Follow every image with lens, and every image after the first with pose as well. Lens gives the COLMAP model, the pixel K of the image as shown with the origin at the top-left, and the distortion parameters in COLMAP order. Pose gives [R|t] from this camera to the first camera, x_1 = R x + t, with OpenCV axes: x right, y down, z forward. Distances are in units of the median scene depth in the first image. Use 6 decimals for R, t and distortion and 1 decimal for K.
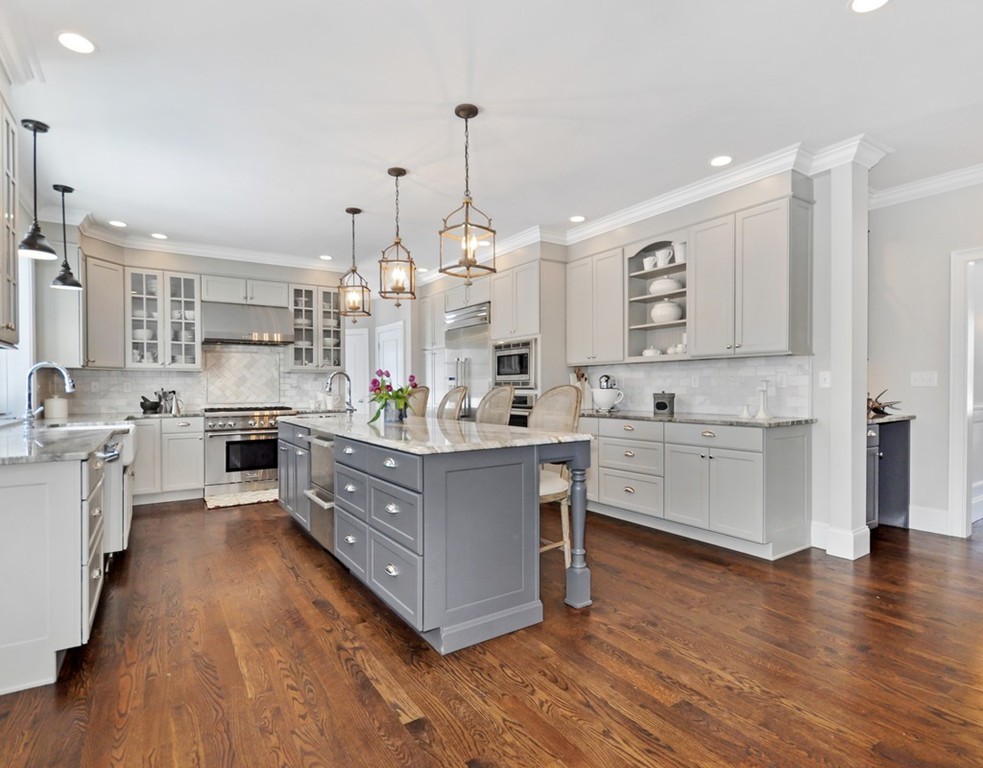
lens RADIAL K [[504.2, 0, 486.6], [0, 504.2, 396.5], [0, 0, 1]] dist [-0.007102, 0.000869]
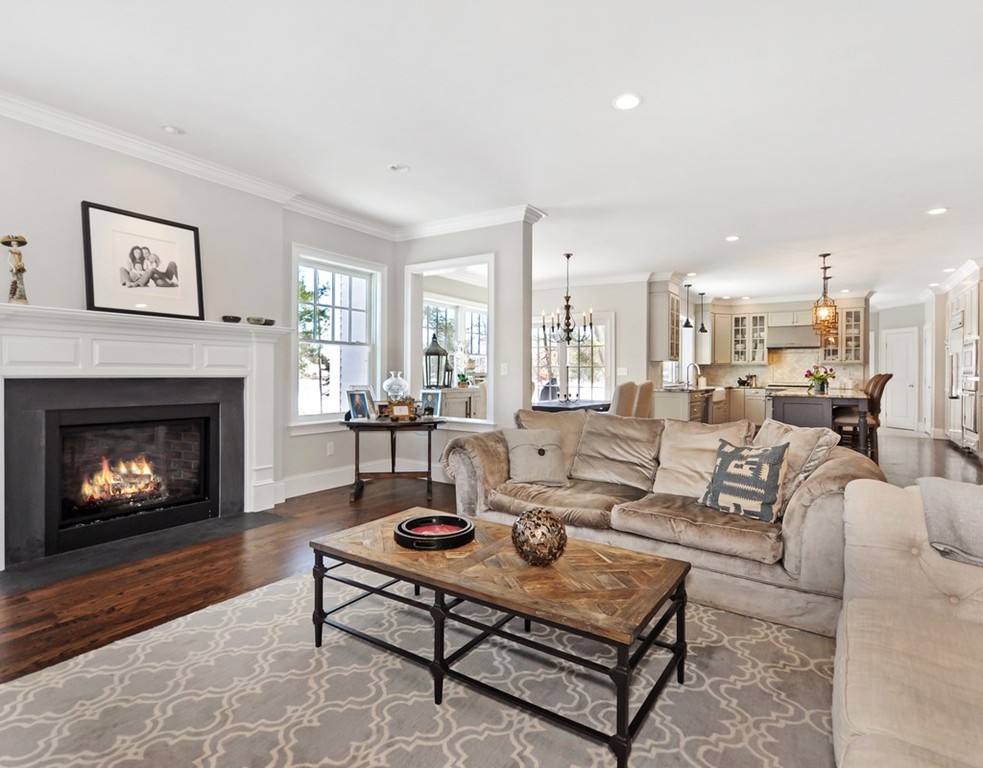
lens RADIAL K [[504.2, 0, 496.5], [0, 504.2, 373.3], [0, 0, 1]] dist [-0.007102, 0.000869]
pose [[0.382494, 0.009832, -0.923905, 0.803766], [-0.024042, 0.999711, 0.000686, 0.004588], [0.923645, 0.021950, 0.382620, -0.665652]]
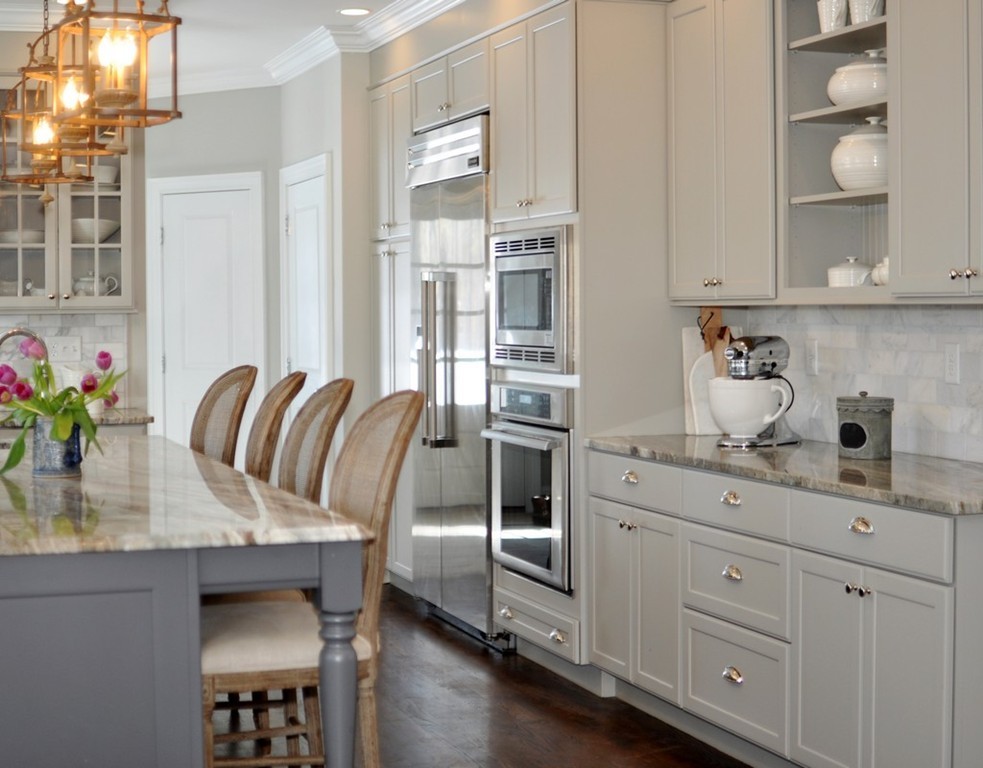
lens RADIAL K [[1755.4, 0, 490.5], [0, 1755.4, 378.7], [0, 0, 1]] dist [-0.143092, 0.000000]
pose [[0.969305, 0.009686, -0.245669, 0.322526], [-0.004132, 0.999724, 0.023115, -0.037165], [0.245825, -0.021391, 0.969078, -0.161232]]
